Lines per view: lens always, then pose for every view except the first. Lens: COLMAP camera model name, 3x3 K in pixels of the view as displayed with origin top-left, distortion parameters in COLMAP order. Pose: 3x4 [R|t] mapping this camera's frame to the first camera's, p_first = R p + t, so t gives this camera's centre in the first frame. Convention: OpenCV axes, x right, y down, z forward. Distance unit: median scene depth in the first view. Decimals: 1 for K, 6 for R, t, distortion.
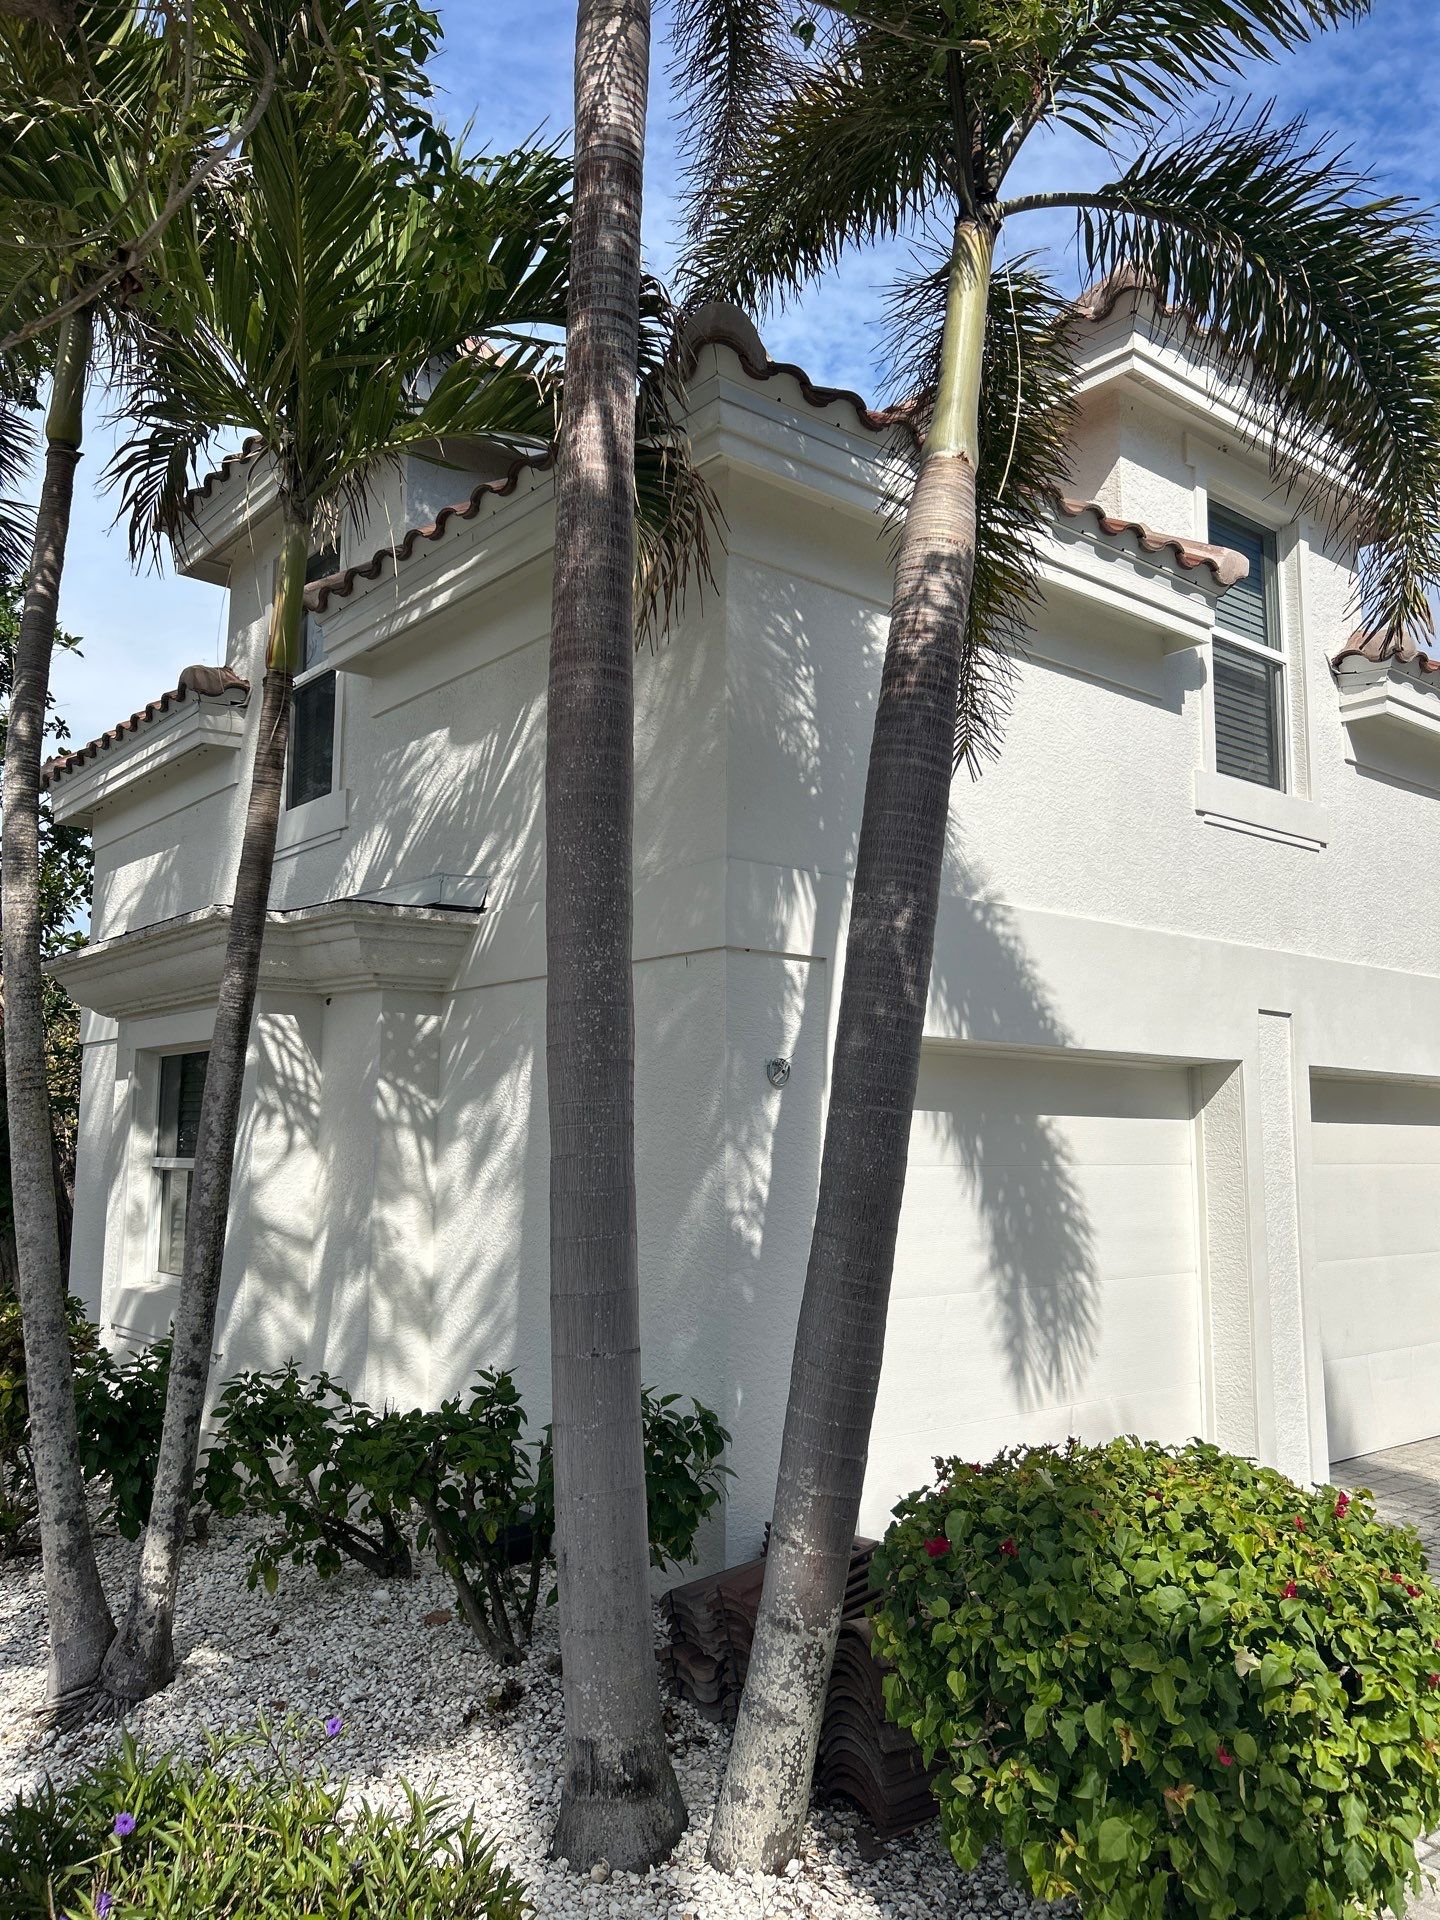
lens RADIAL K [[1433.7, 0, 717.8], [0, 1433.7, 949.1], [0, 0, 1]] dist [0.041230, -0.042263]
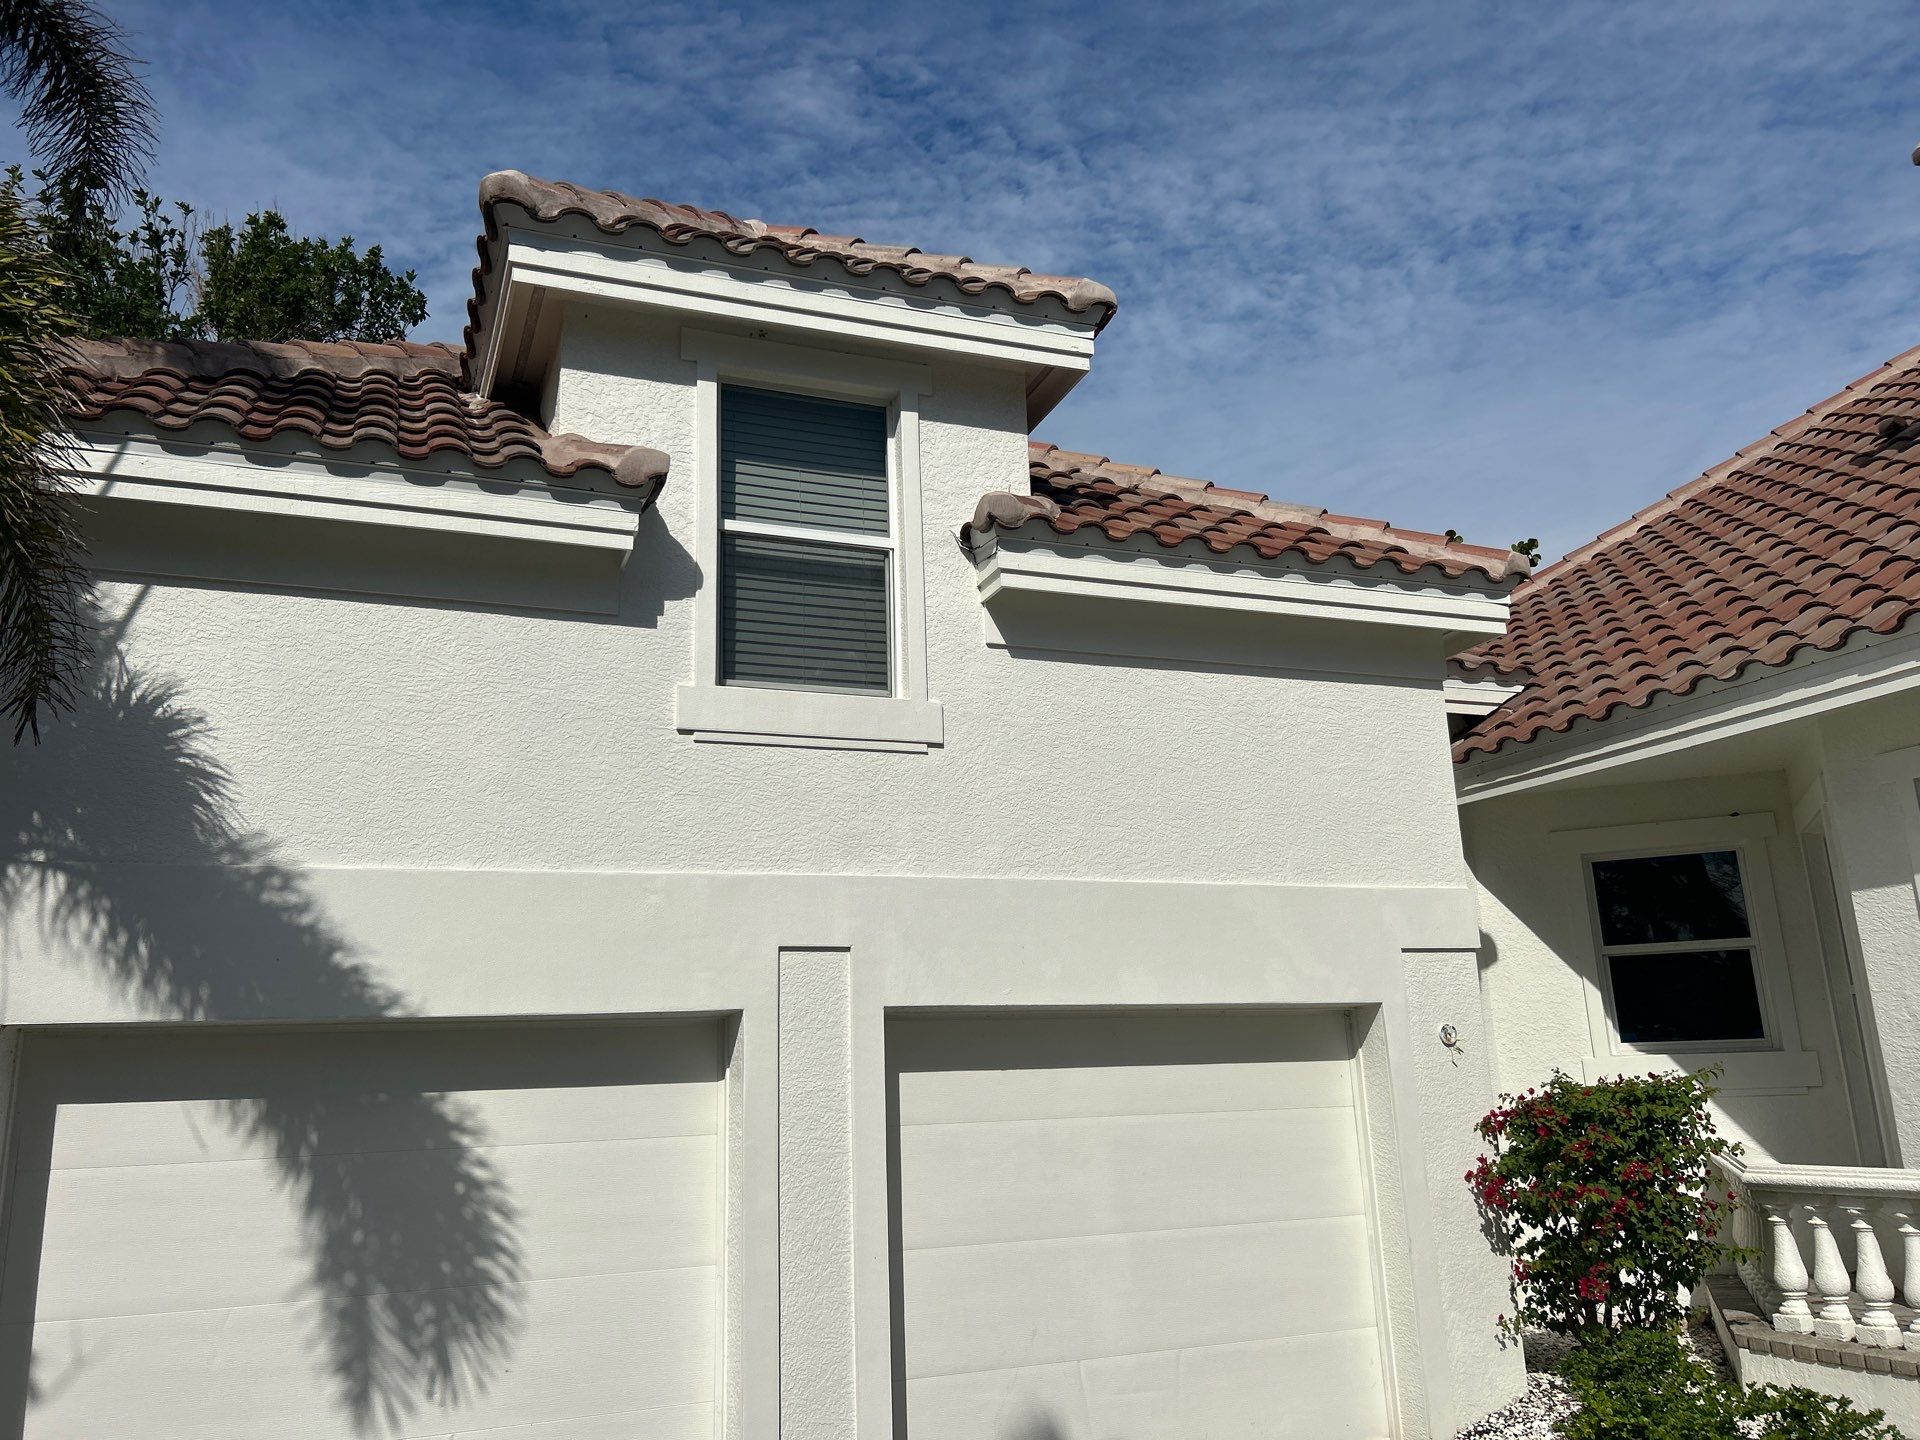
lens RADIAL K [[1433.7, 0, 956.2], [0, 1433.7, 717.6], [0, 0, 1]] dist [0.041230, -0.042263]
pose [[0.955722, -0.120372, -0.268527, 0.724265], [0.087592, 0.987516, -0.130921, 0.027788], [0.280934, 0.101603, 0.954334, 0.192103]]
